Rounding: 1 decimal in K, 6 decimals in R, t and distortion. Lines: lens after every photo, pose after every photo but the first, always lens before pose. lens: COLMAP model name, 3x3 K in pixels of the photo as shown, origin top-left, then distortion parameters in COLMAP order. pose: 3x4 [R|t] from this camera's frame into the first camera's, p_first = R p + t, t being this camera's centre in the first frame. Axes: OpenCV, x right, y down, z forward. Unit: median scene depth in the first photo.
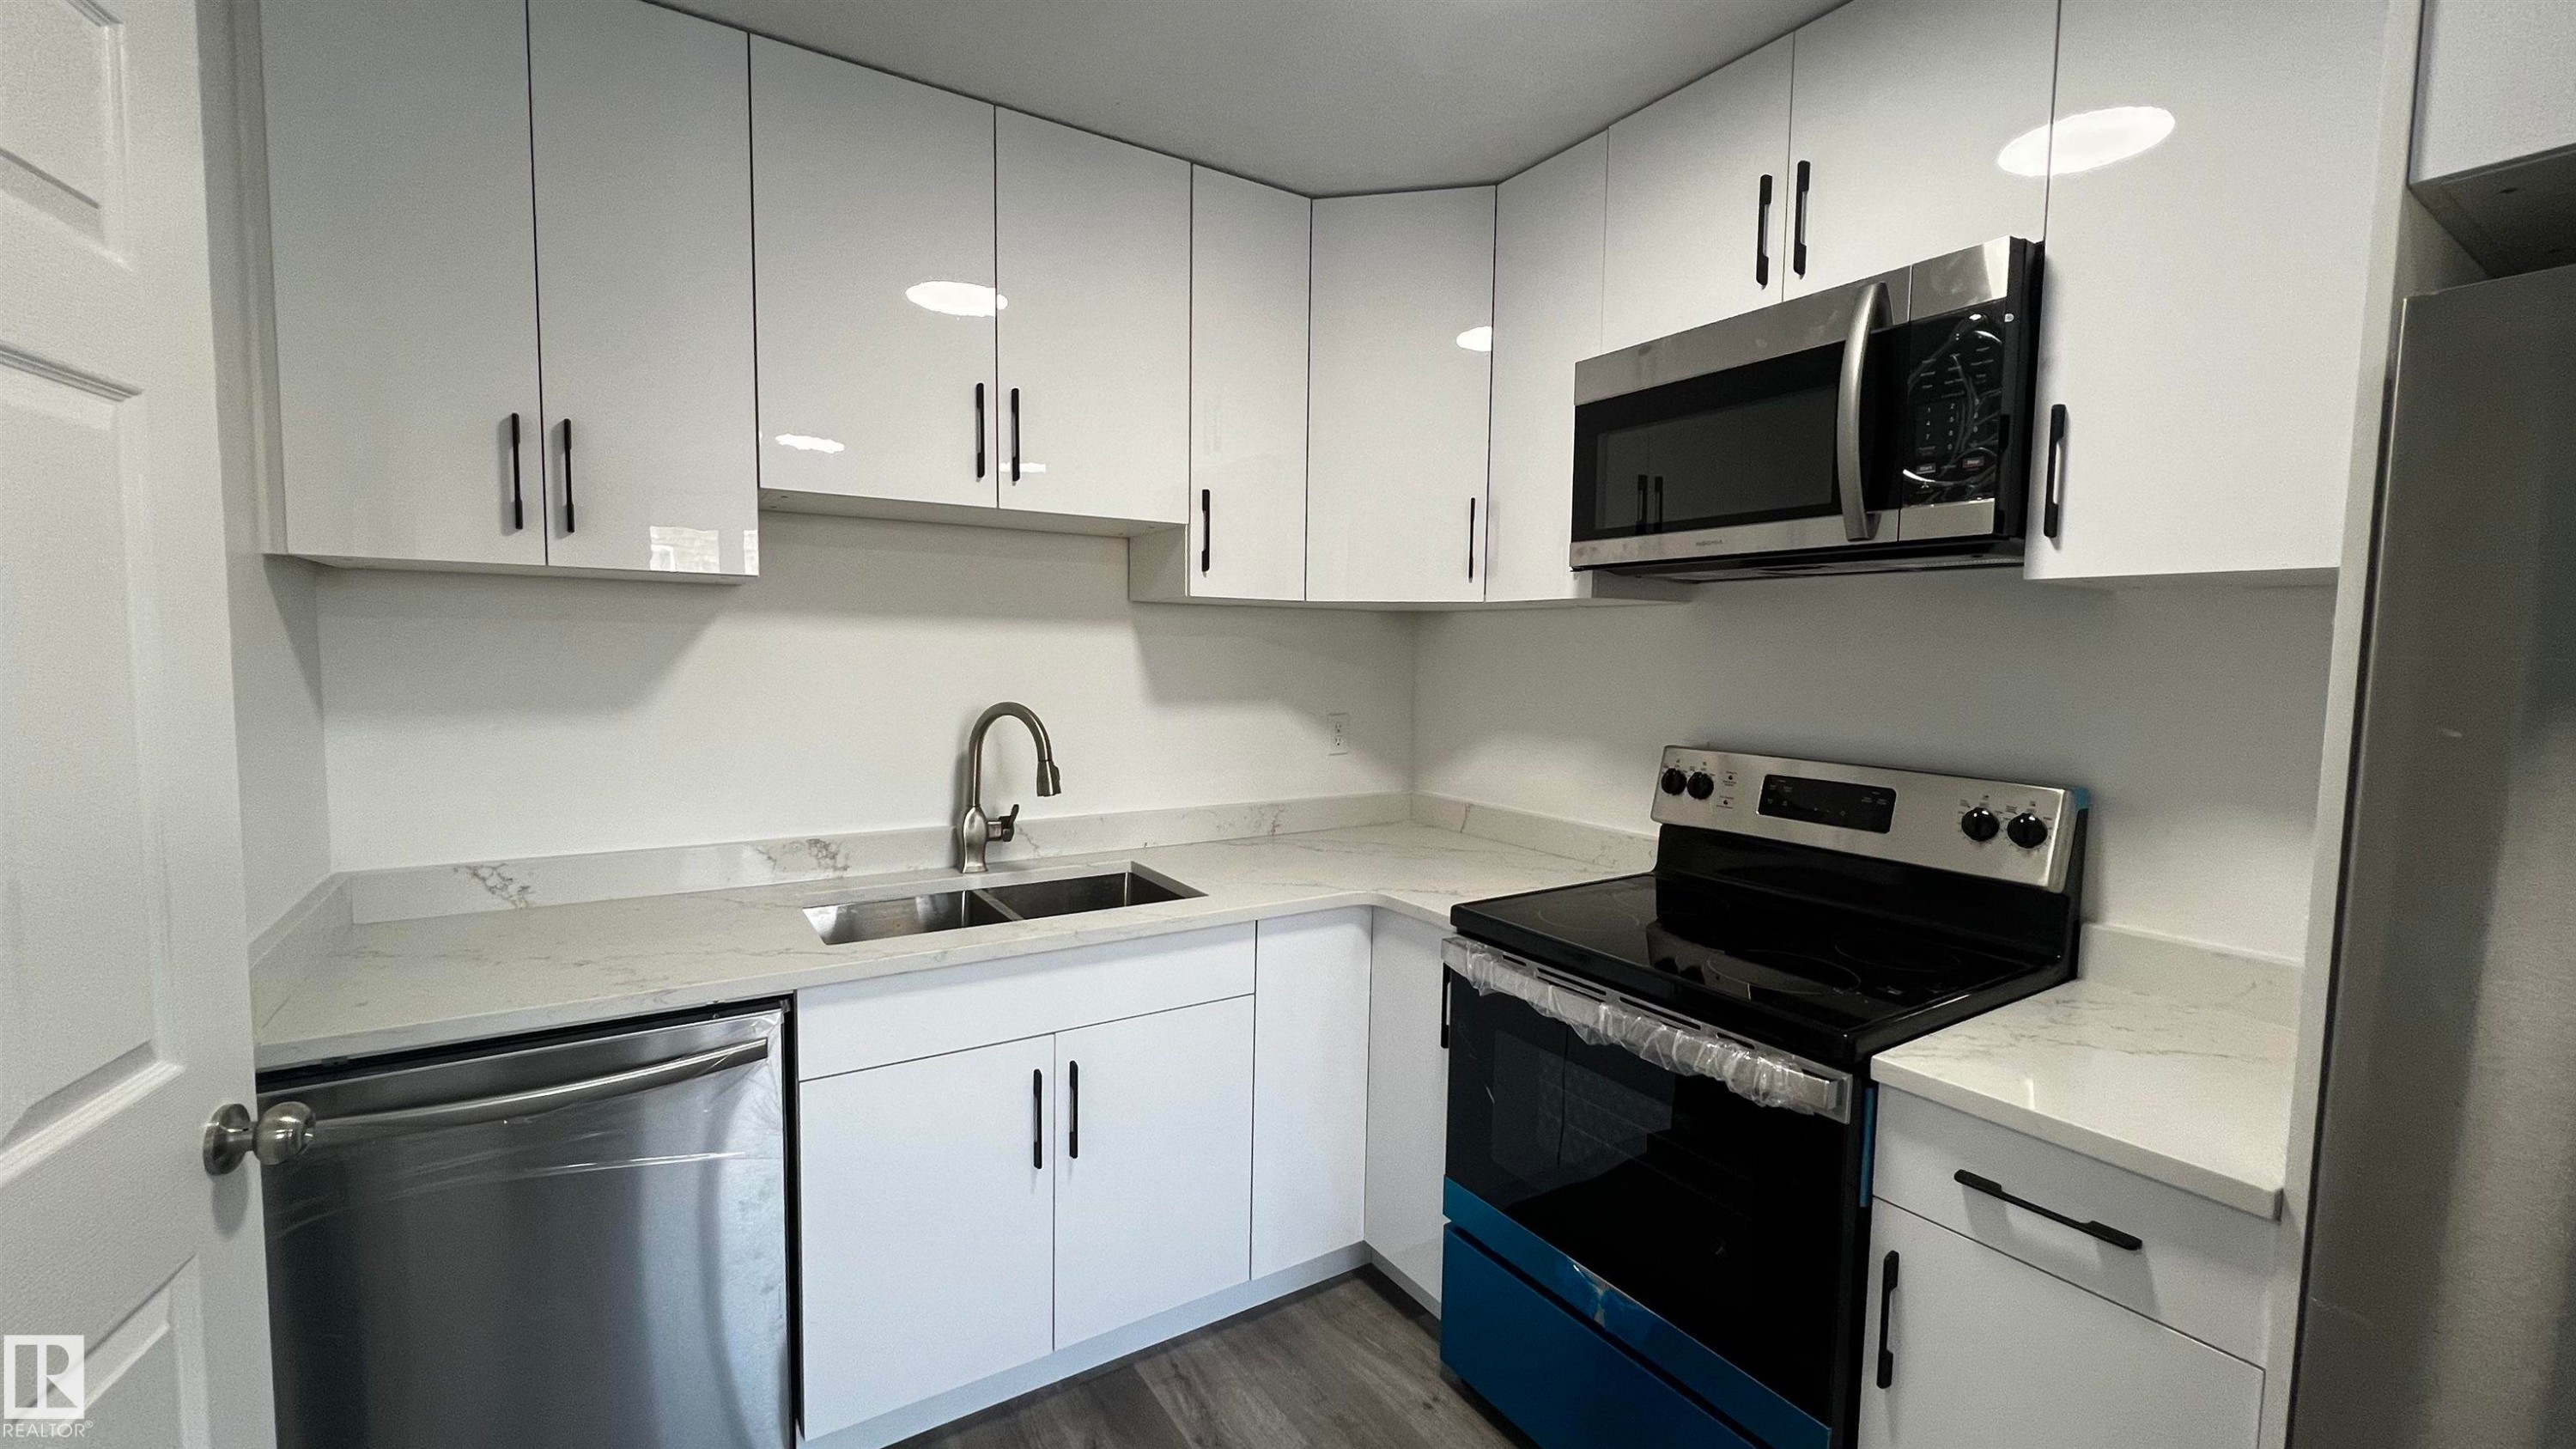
lens RADIAL K [[1026.8, 0, 1290.5], [0, 1026.8, 721.0], [0, 0, 1]] dist [-0.002765, 0.000946]
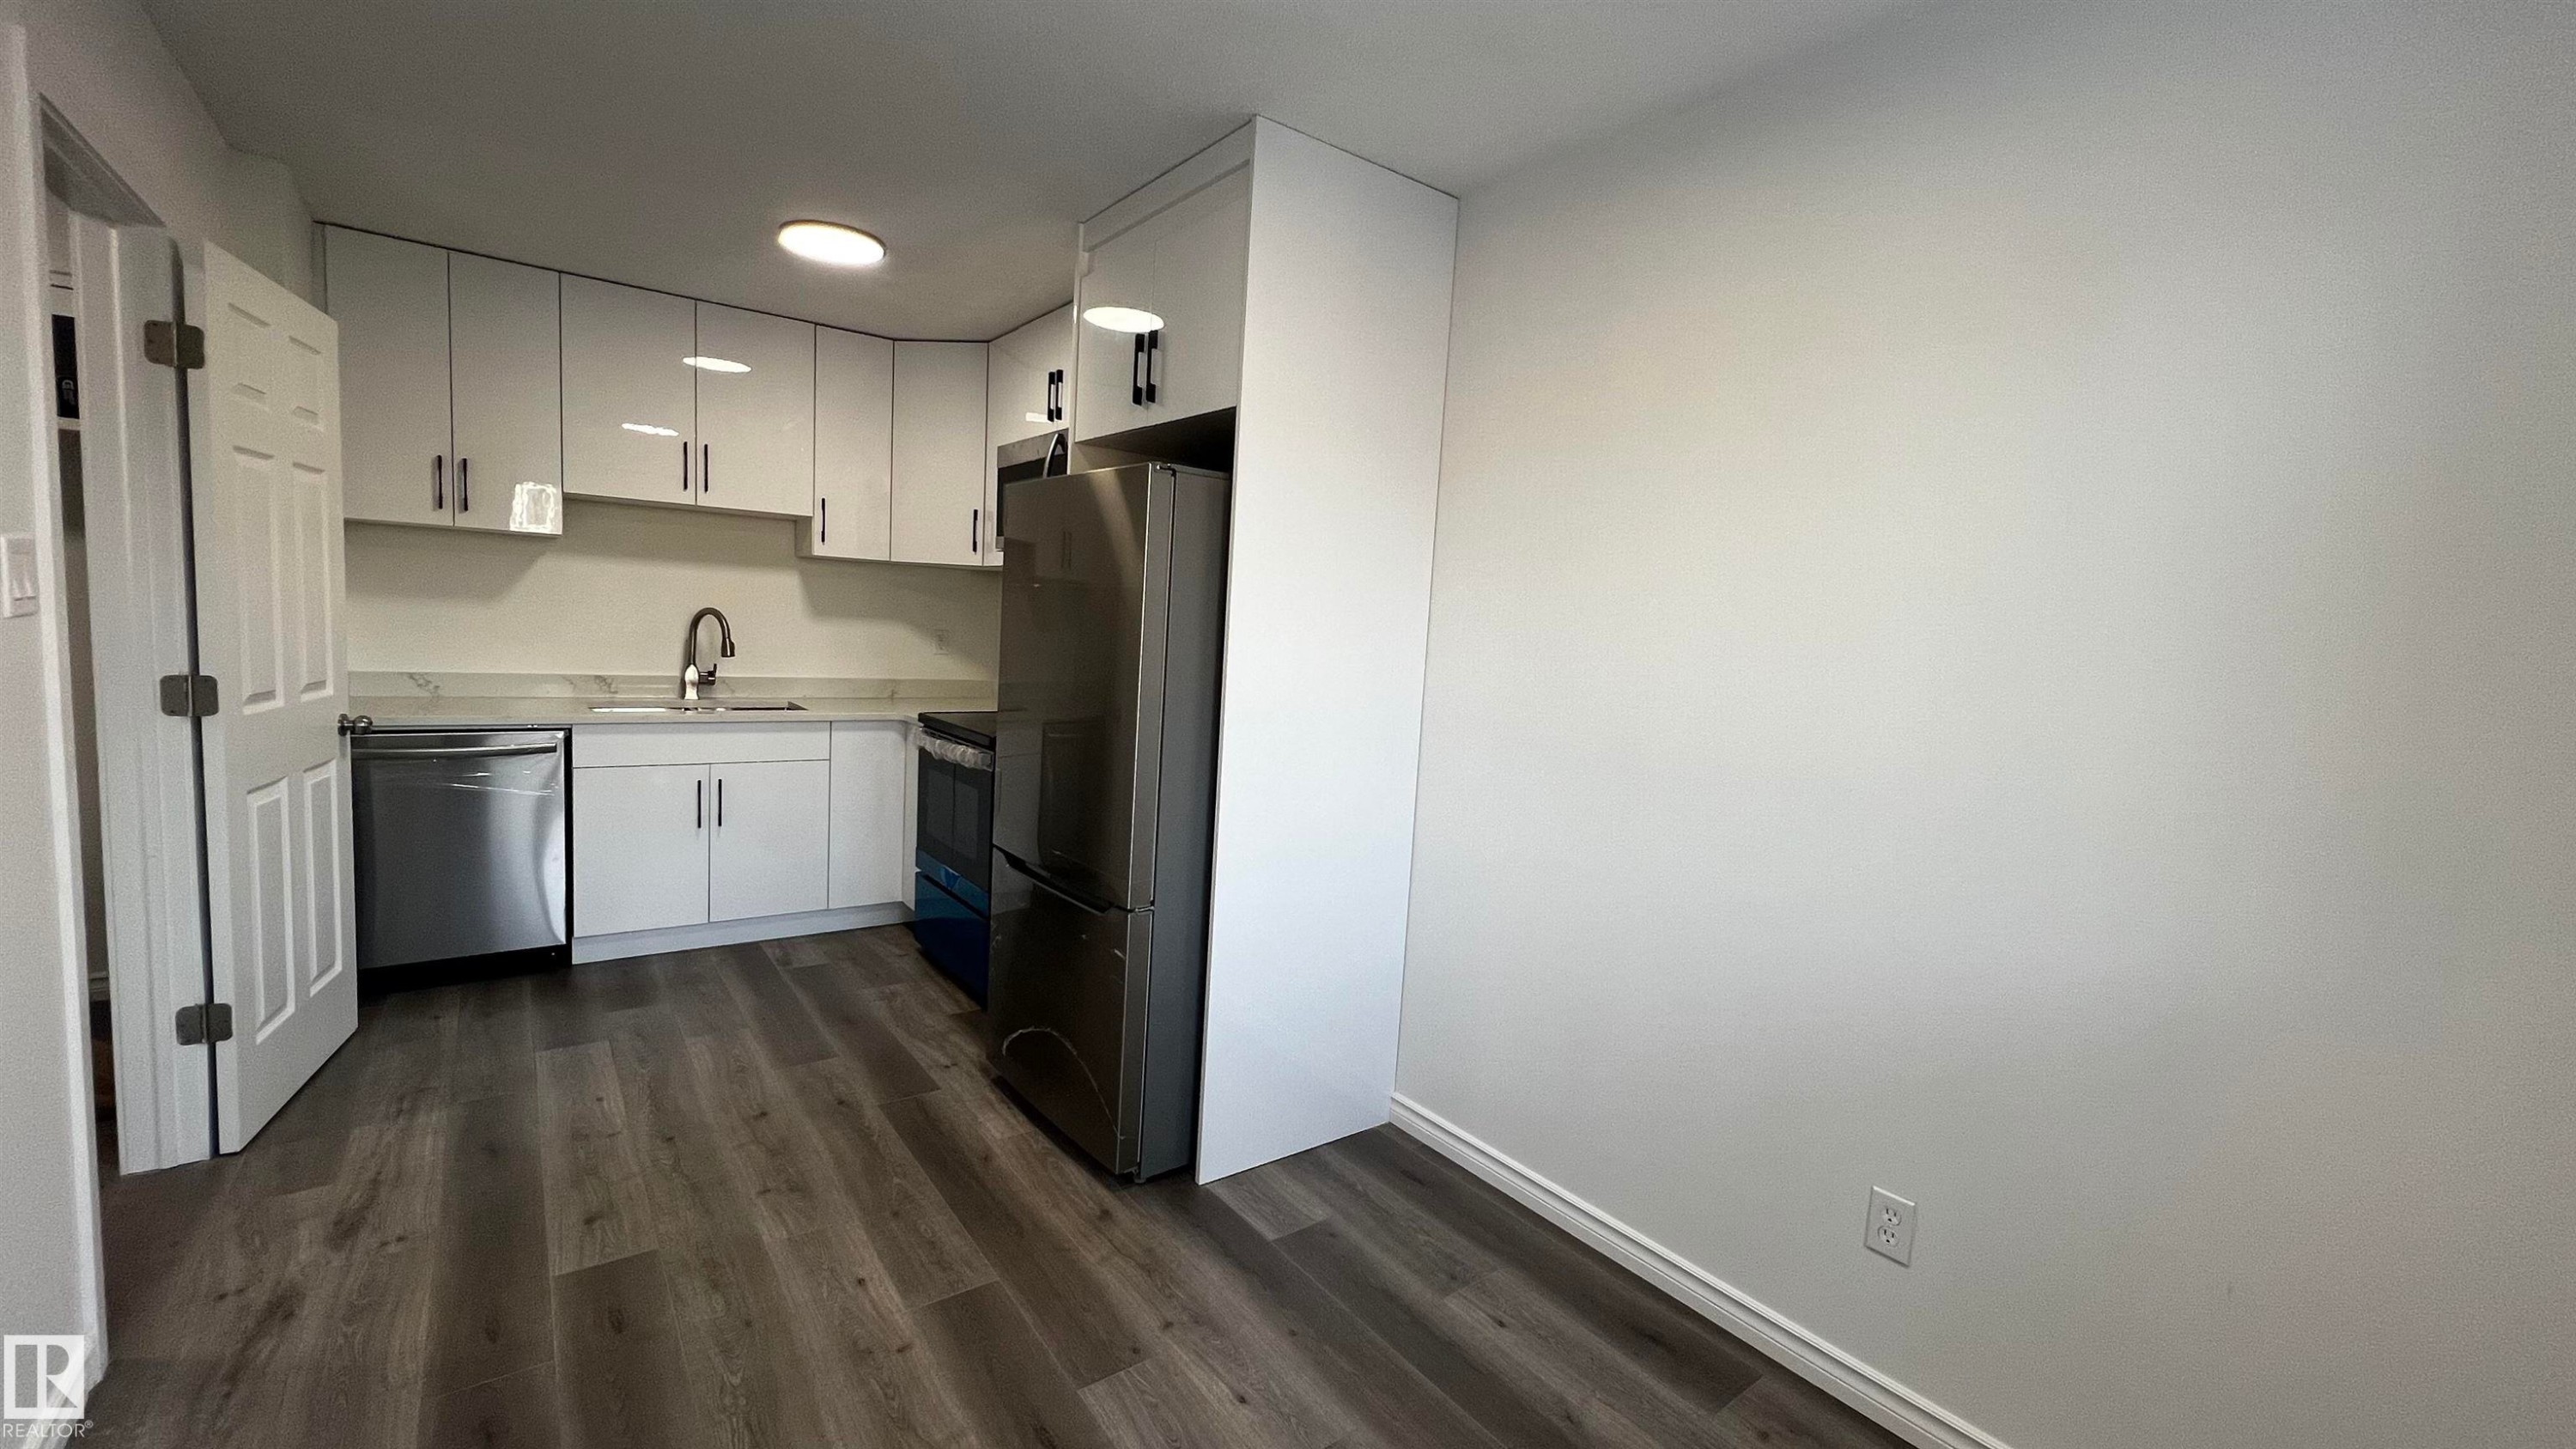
lens RADIAL K [[1026.8, 0, 1283.0], [0, 1026.8, 724.5], [0, 0, 1]] dist [-0.002765, 0.000946]
pose [[0.996293, 0.034336, 0.078876, 0.699932], [-0.036792, 0.998876, 0.029899, 0.111938], [-0.077760, -0.032690, 0.996436, -1.061648]]
